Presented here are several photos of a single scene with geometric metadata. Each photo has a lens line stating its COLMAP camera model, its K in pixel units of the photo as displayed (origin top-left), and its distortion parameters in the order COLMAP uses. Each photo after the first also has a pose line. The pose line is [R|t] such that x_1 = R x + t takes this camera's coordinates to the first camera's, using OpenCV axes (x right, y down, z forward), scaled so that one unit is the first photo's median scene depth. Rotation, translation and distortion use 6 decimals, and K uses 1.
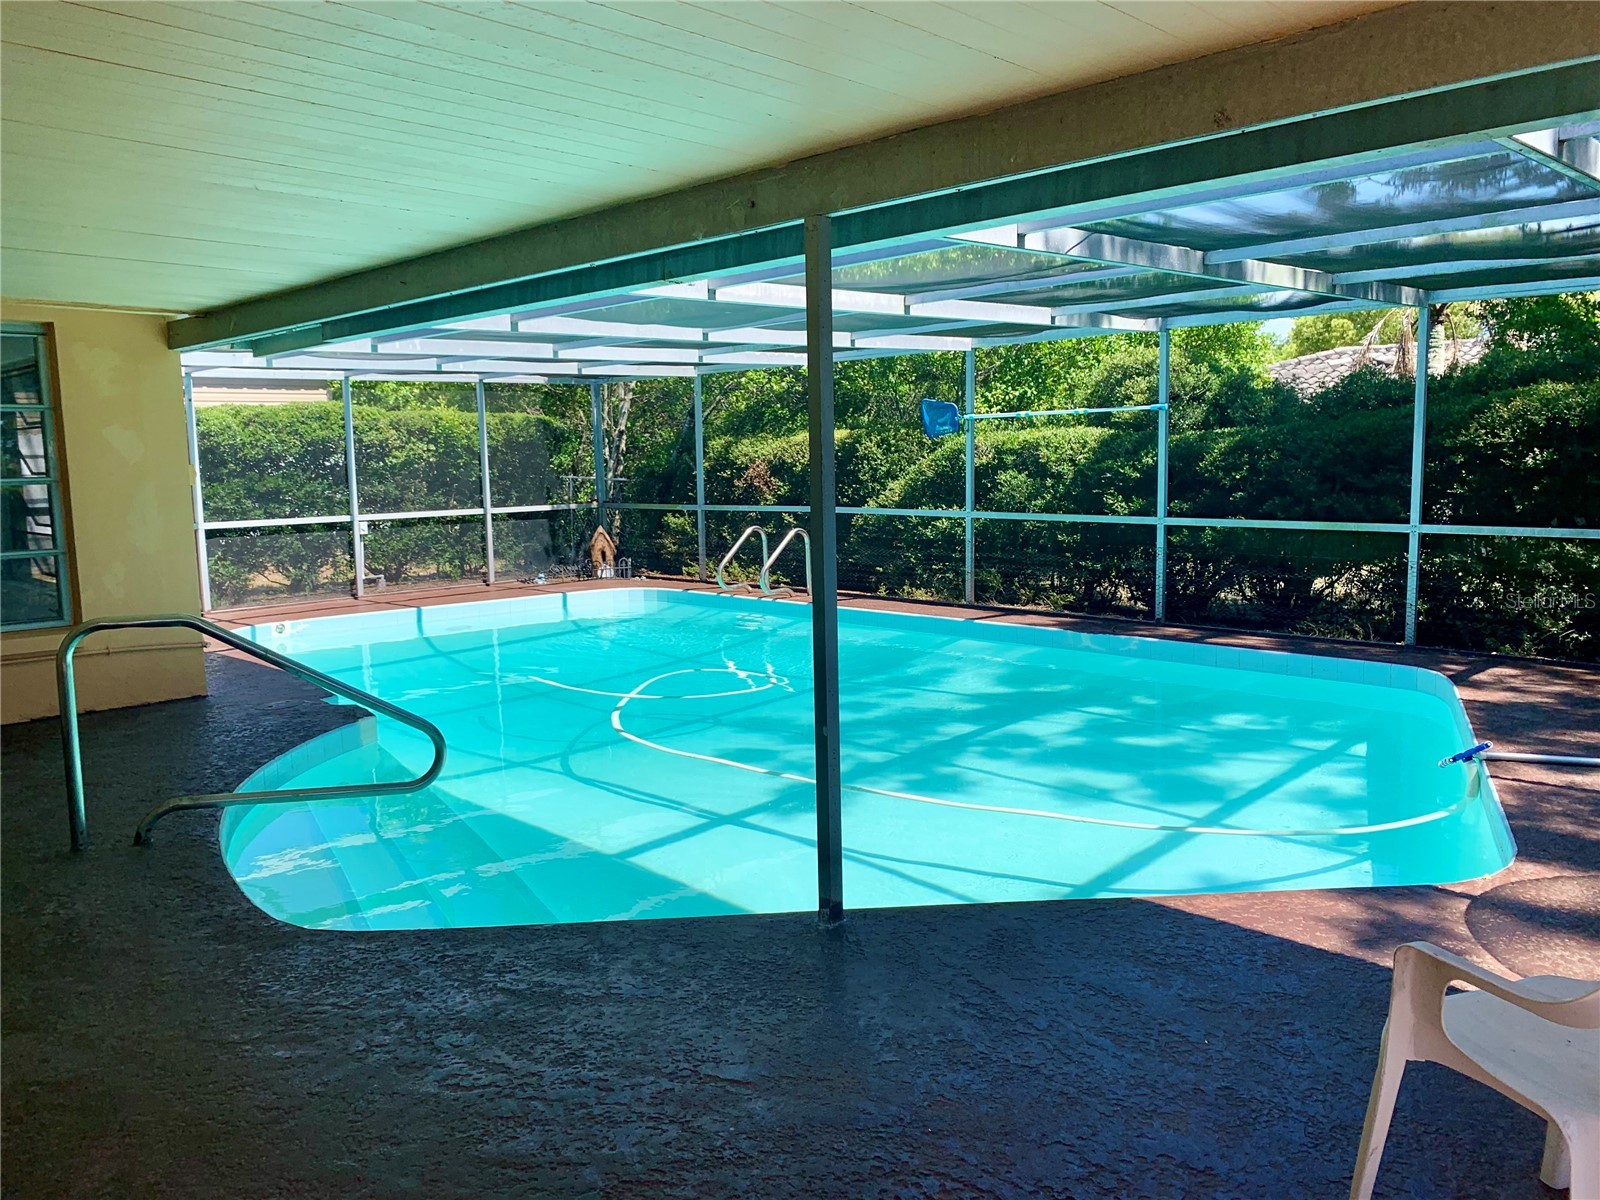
lens RADIAL K [[1167.8, 0, 800.0], [0, 1167.8, 600.0], [0, 0, 1]] dist [0.001394, -0.000766]
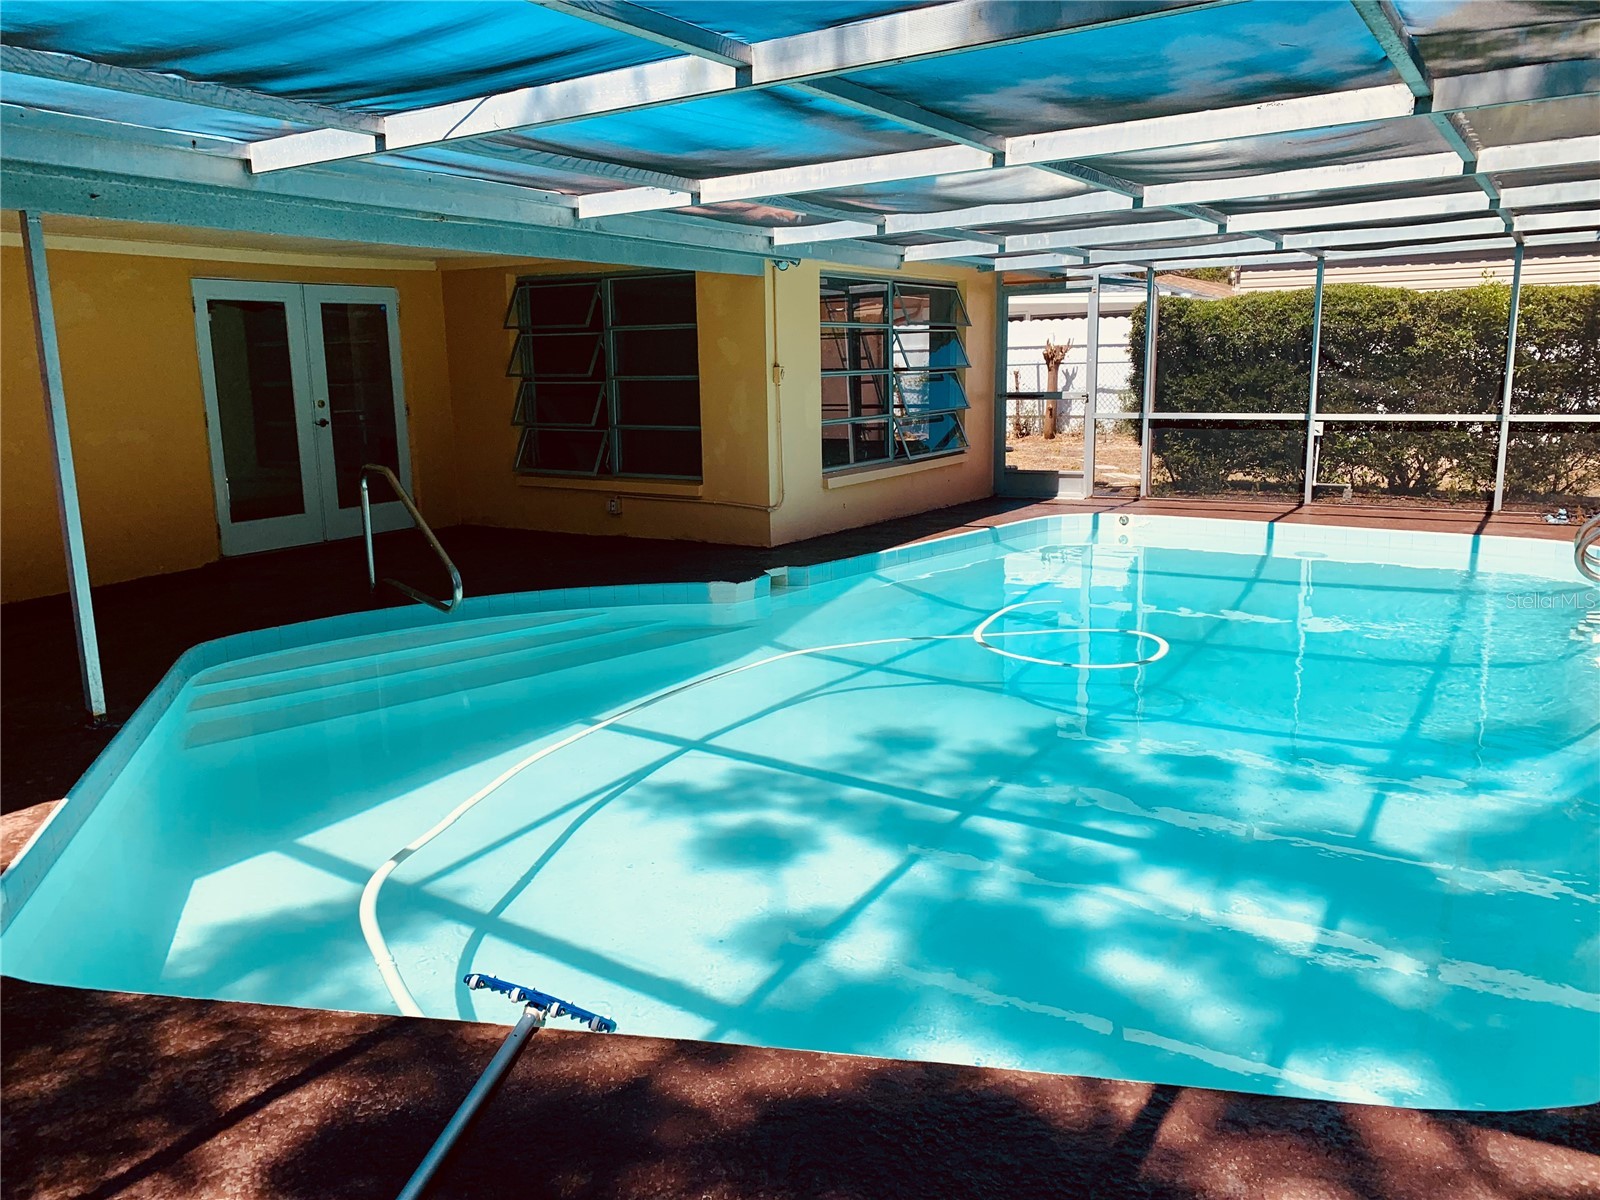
lens RADIAL K [[1167.8, 0, 800.0], [0, 1167.8, 600.0], [0, 0, 1]] dist [0.001394, -0.000766]
pose [[0.157417, 0.211476, -0.964623, 0.522295], [-0.102366, 0.975034, 0.197053, -0.080493], [0.982212, 0.067725, 0.175135, 0.538790]]
